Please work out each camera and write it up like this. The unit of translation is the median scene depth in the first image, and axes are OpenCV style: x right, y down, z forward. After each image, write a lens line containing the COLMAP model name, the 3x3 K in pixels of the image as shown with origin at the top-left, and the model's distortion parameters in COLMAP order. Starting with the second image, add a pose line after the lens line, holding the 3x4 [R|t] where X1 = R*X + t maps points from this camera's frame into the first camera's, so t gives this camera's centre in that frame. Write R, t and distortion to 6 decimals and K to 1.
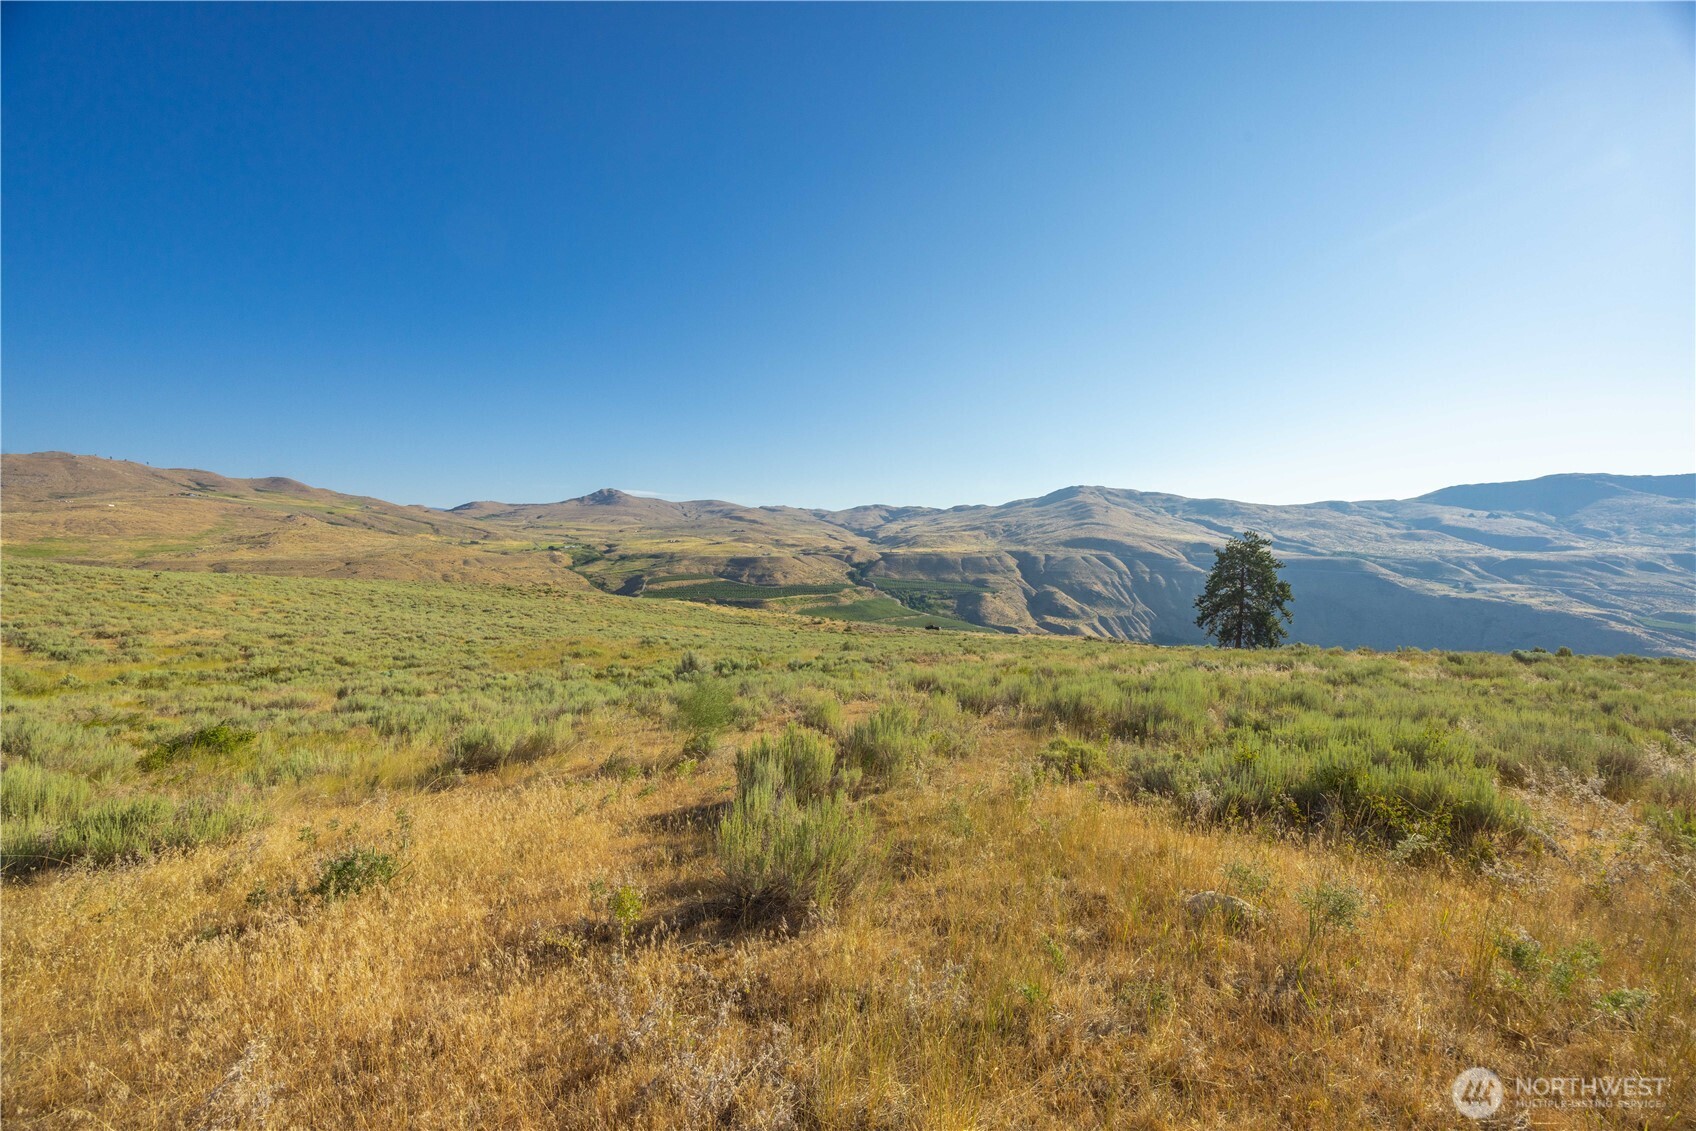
lens RADIAL K [[637.3, 0, 840.9], [0, 637.3, 566.2], [0, 0, 1]] dist [-0.007500, 0.000644]
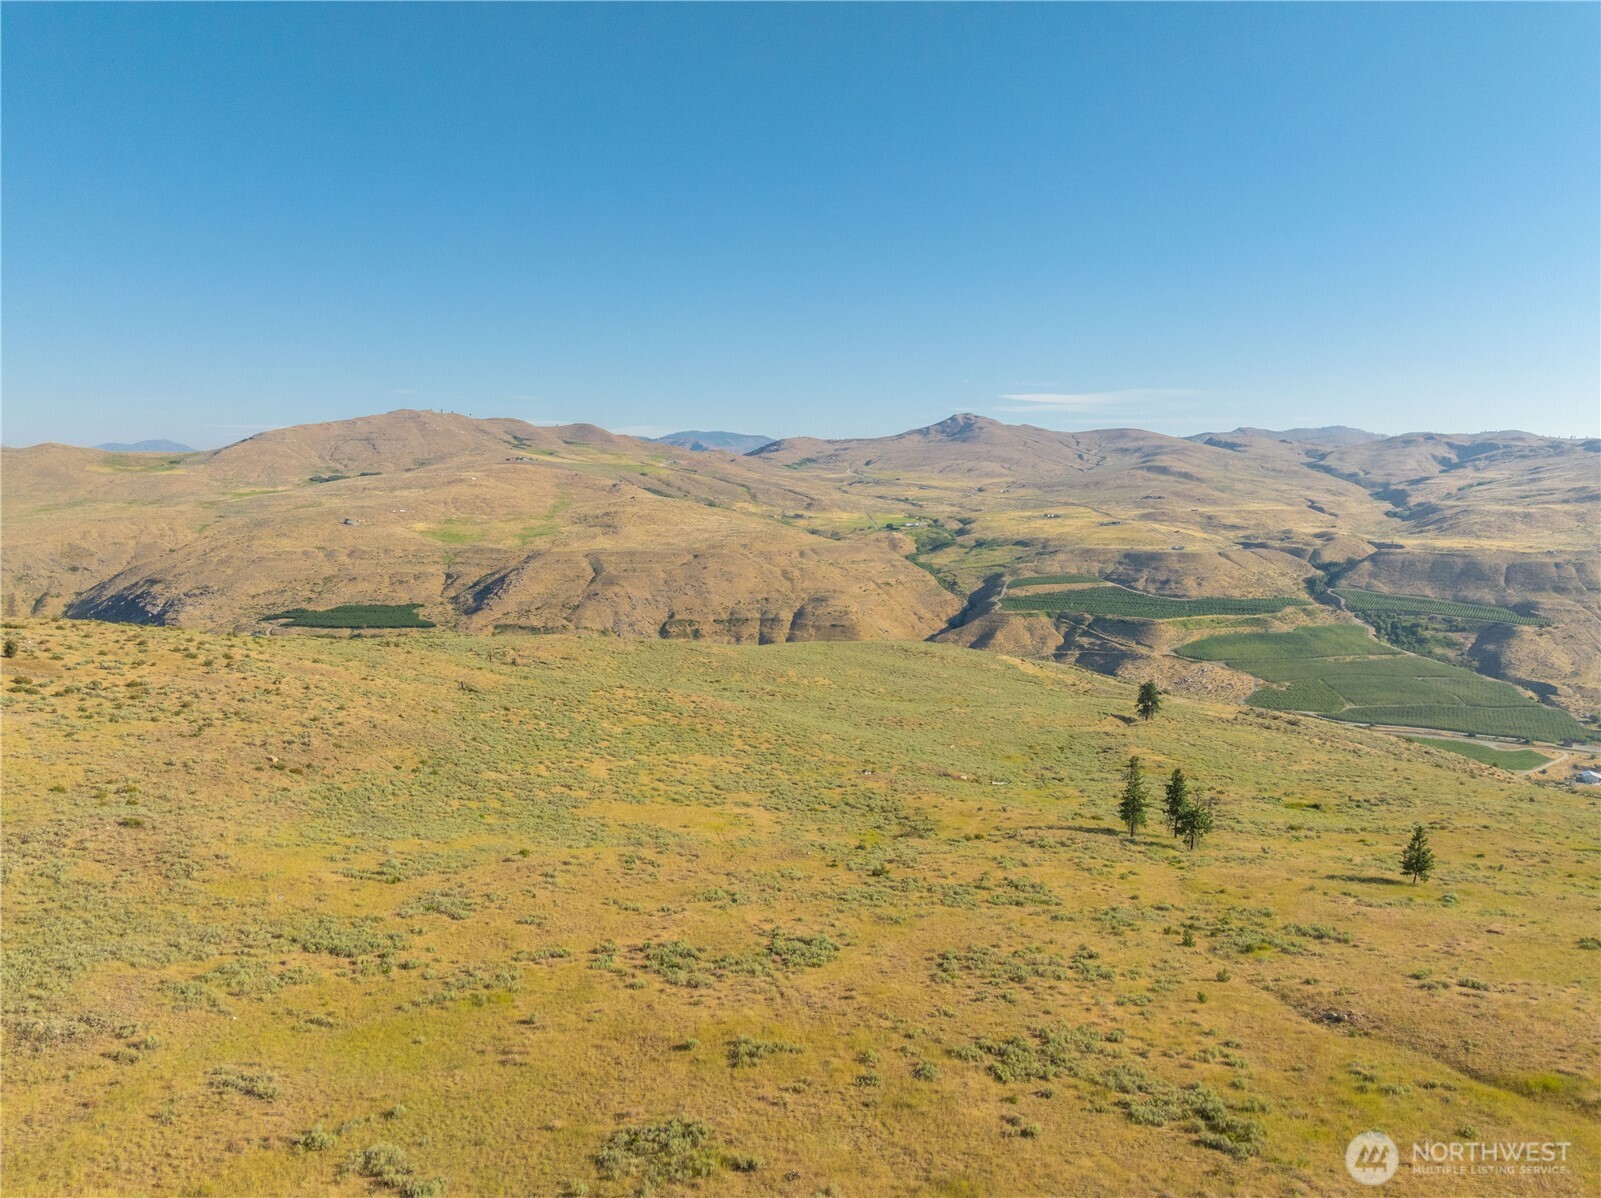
lens RADIAL K [[1123.4, 0, 798.1], [0, 1123.4, 608.0], [0, 0, 1]] dist [-0.038233, -0.002225]
pose [[0.880285, 0.056696, -0.471046, 0.090352], [-0.019645, 0.996338, 0.083210, -0.044422], [0.474039, -0.063995, 0.878175, -0.250804]]
